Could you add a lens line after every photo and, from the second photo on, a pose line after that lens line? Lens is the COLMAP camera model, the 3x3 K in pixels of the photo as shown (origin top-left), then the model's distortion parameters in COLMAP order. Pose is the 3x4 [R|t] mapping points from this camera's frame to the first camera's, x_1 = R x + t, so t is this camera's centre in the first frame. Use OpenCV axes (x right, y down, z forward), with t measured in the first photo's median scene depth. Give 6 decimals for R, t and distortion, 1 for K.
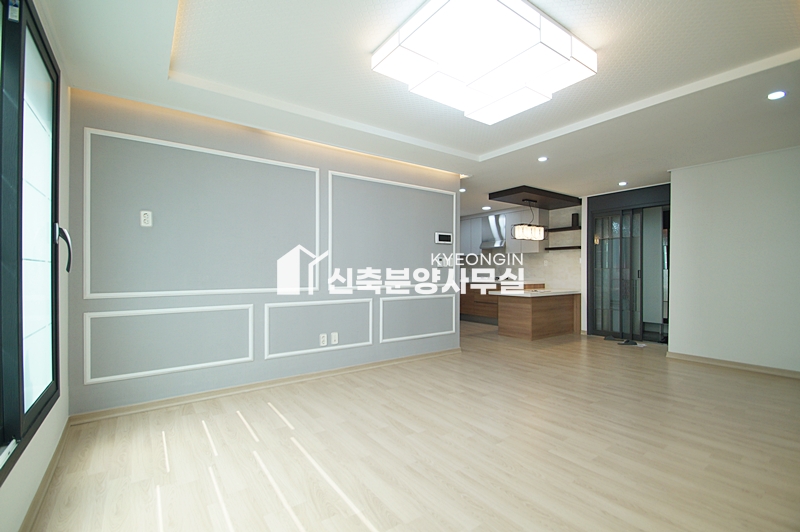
lens RADIAL K [[359.9, 0, 402.8], [0, 359.9, 270.3], [0, 0, 1]] dist [-0.000250, 0.000050]
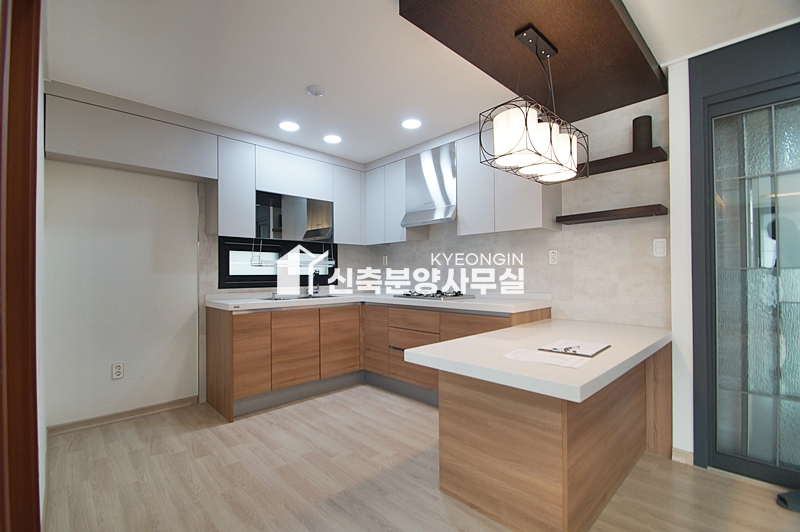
lens RADIAL K [[359.9, 0, 402.8], [0, 359.9, 270.3], [0, 0, 1]] dist [-0.000250, 0.000050]
pose [[0.990704, -0.001371, 0.136025, 0.172715], [0.002509, 0.999963, -0.008197, -0.001947], [-0.136009, 0.008462, 0.990672, 0.619758]]
